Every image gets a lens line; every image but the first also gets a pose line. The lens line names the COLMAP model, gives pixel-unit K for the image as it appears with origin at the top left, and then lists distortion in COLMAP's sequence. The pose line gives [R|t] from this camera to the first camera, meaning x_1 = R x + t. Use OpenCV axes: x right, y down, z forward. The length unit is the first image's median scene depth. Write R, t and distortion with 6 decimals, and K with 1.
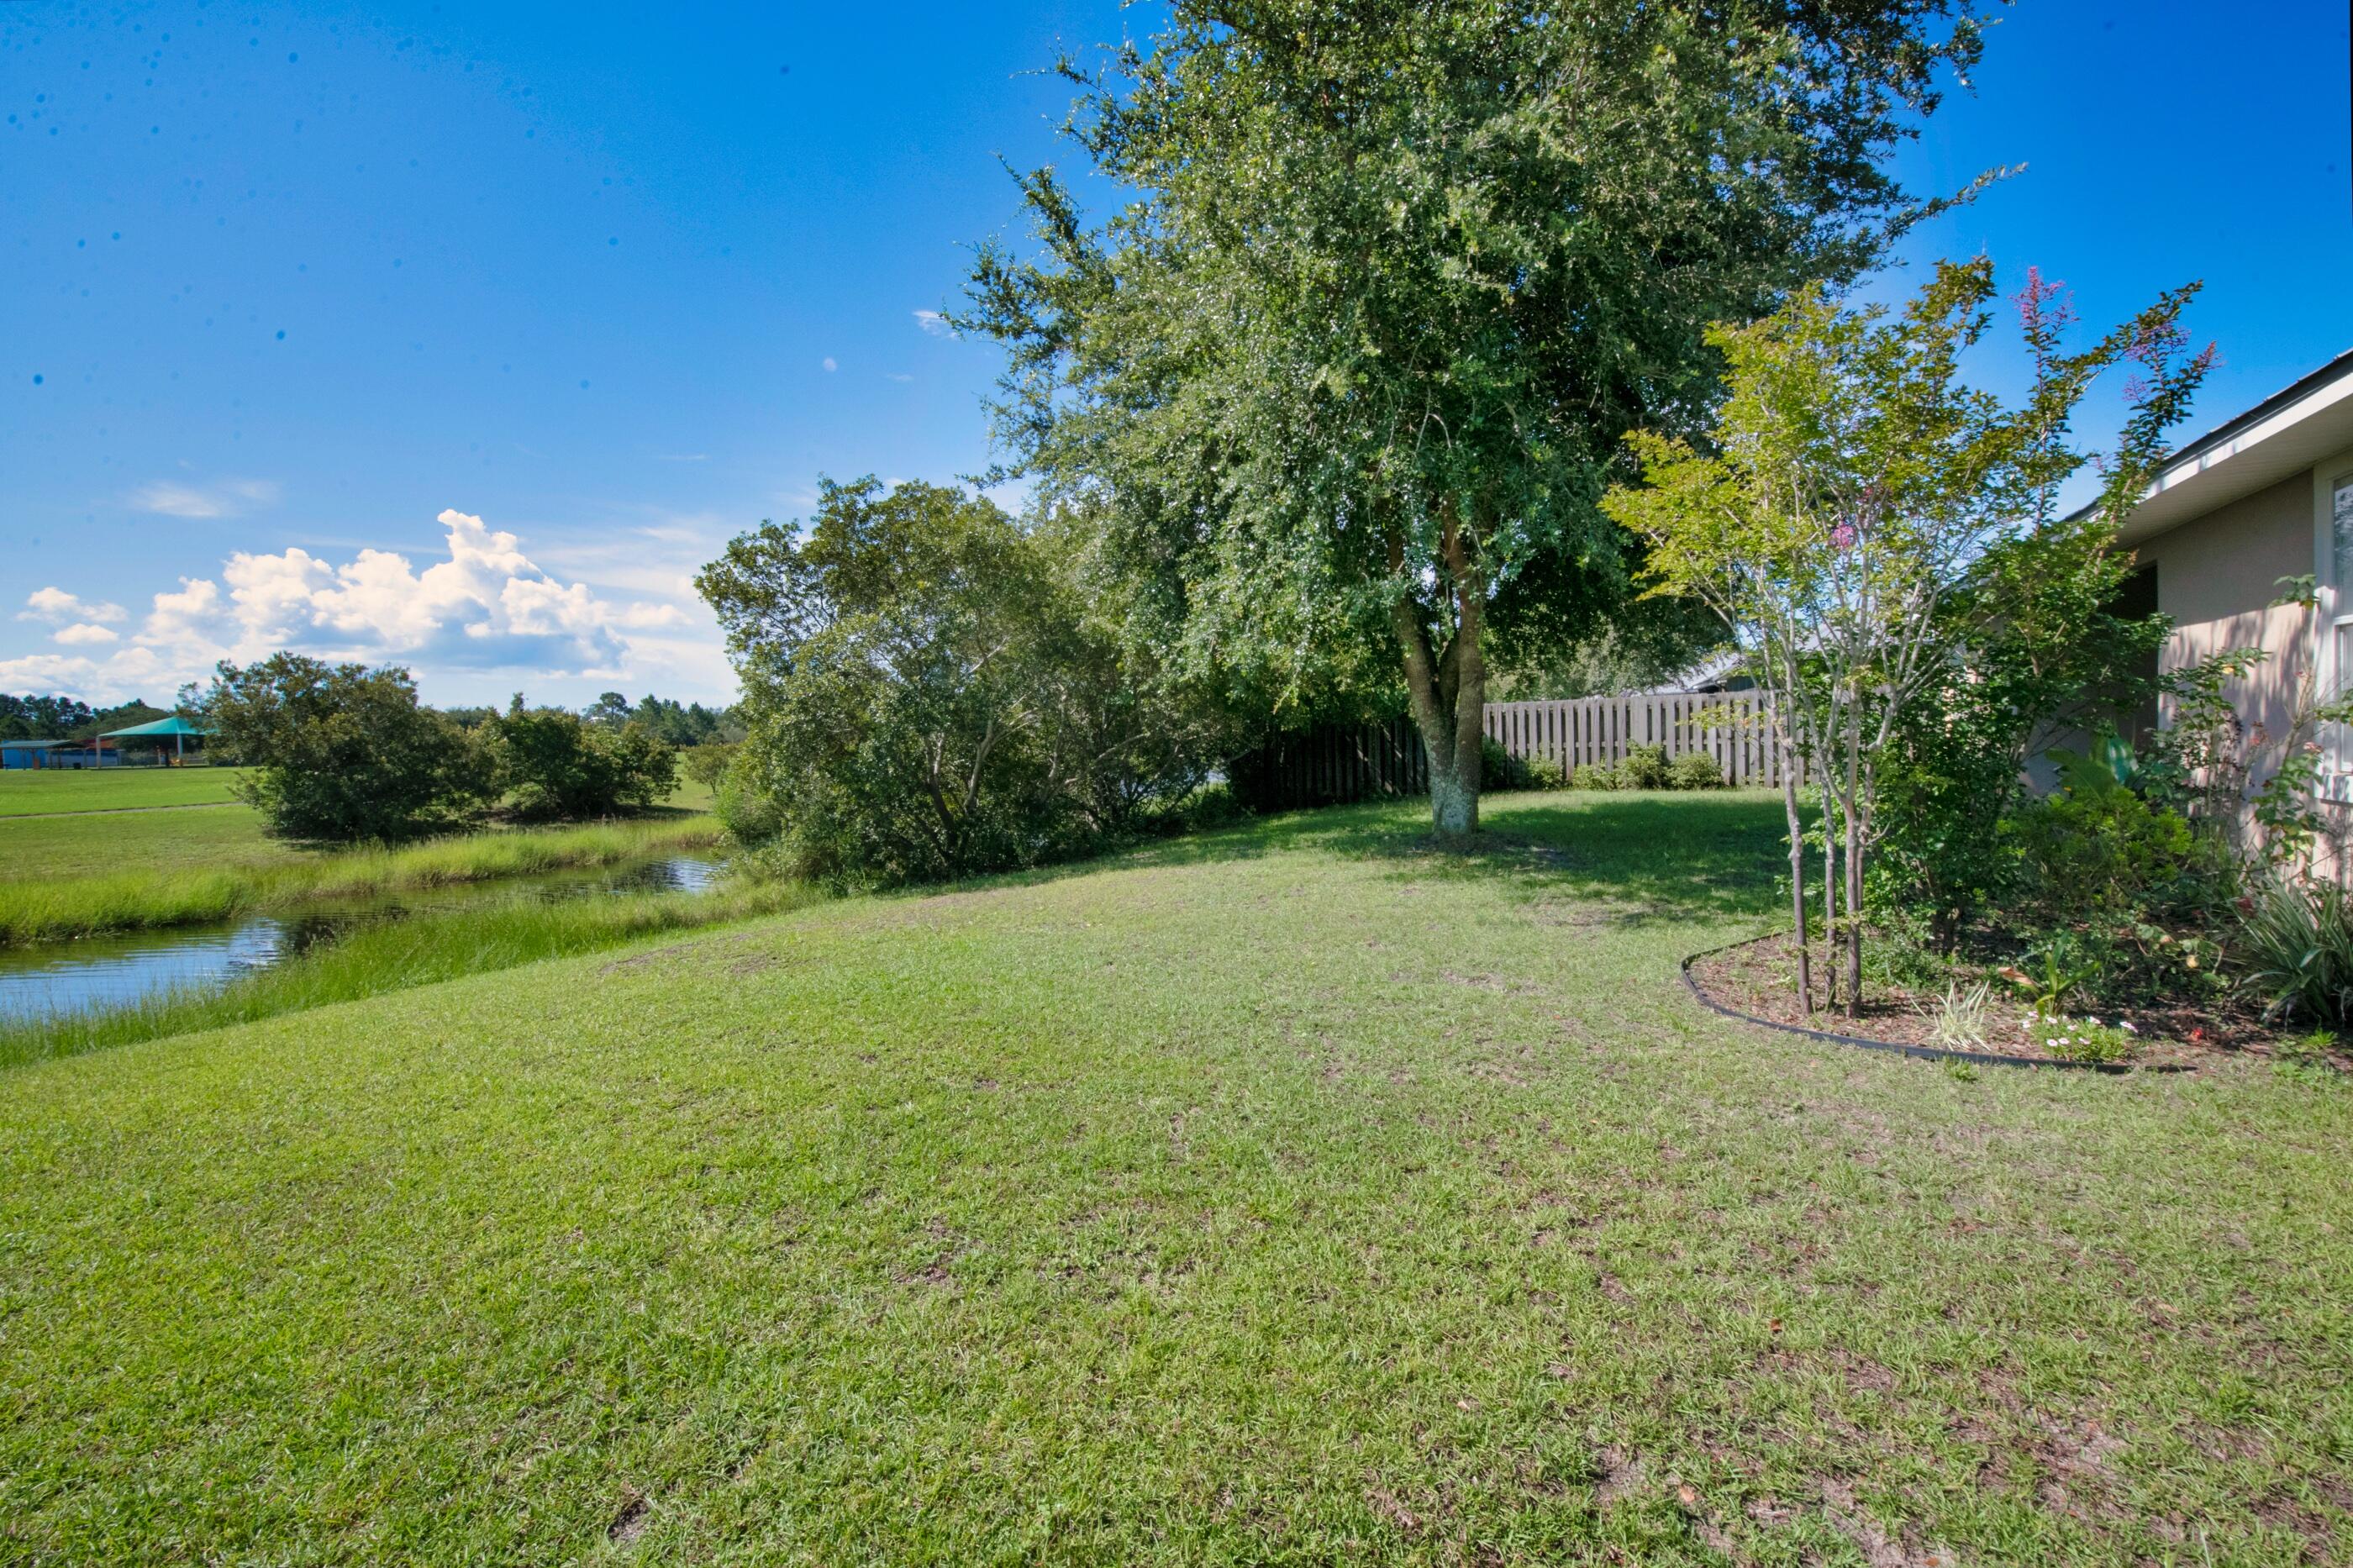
lens RADIAL K [[959.7, 0, 1198.5], [0, 959.7, 779.5], [0, 0, 1]] dist [-0.000493, -0.005426]
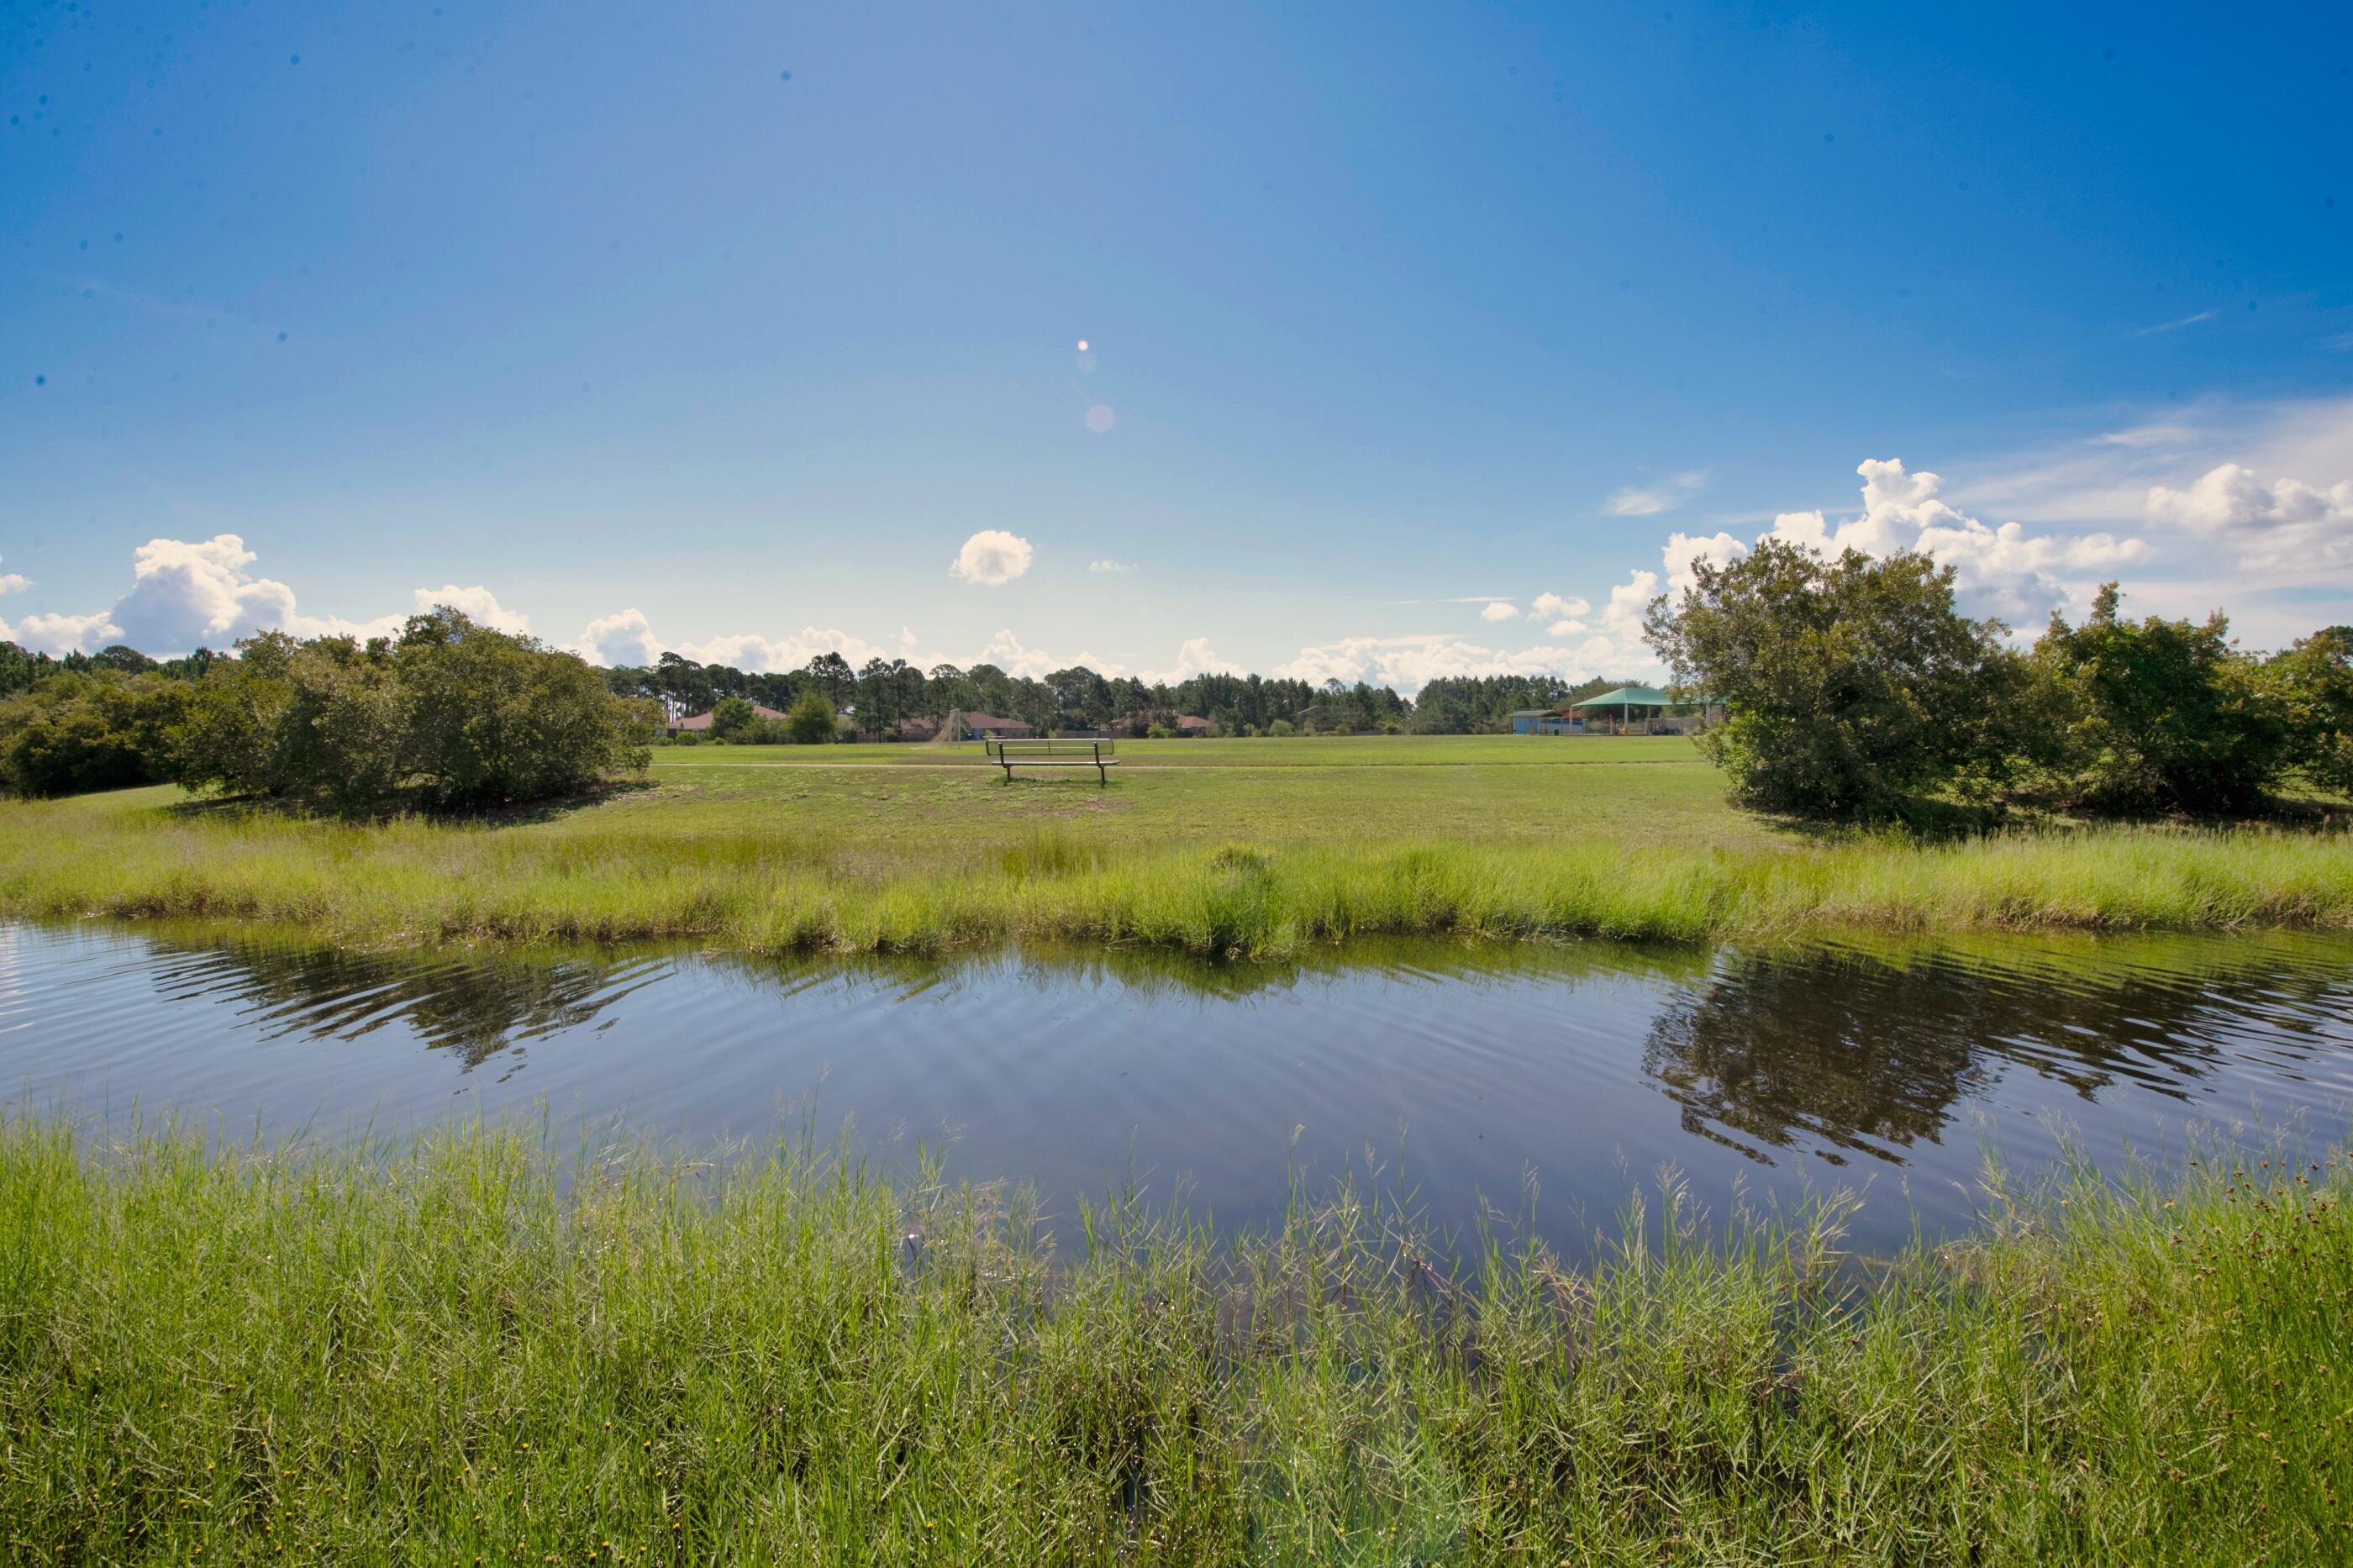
lens RADIAL K [[1118.6, 0, 1146.2], [0, 1118.6, 779.9], [0, 0, 1]] dist [-0.003698, -0.000954]
pose [[0.342423, 0.055970, -0.937877, -0.306807], [-0.041538, 0.998150, 0.044401, 0.018793], [0.938627, 0.023754, 0.344114, 0.270168]]
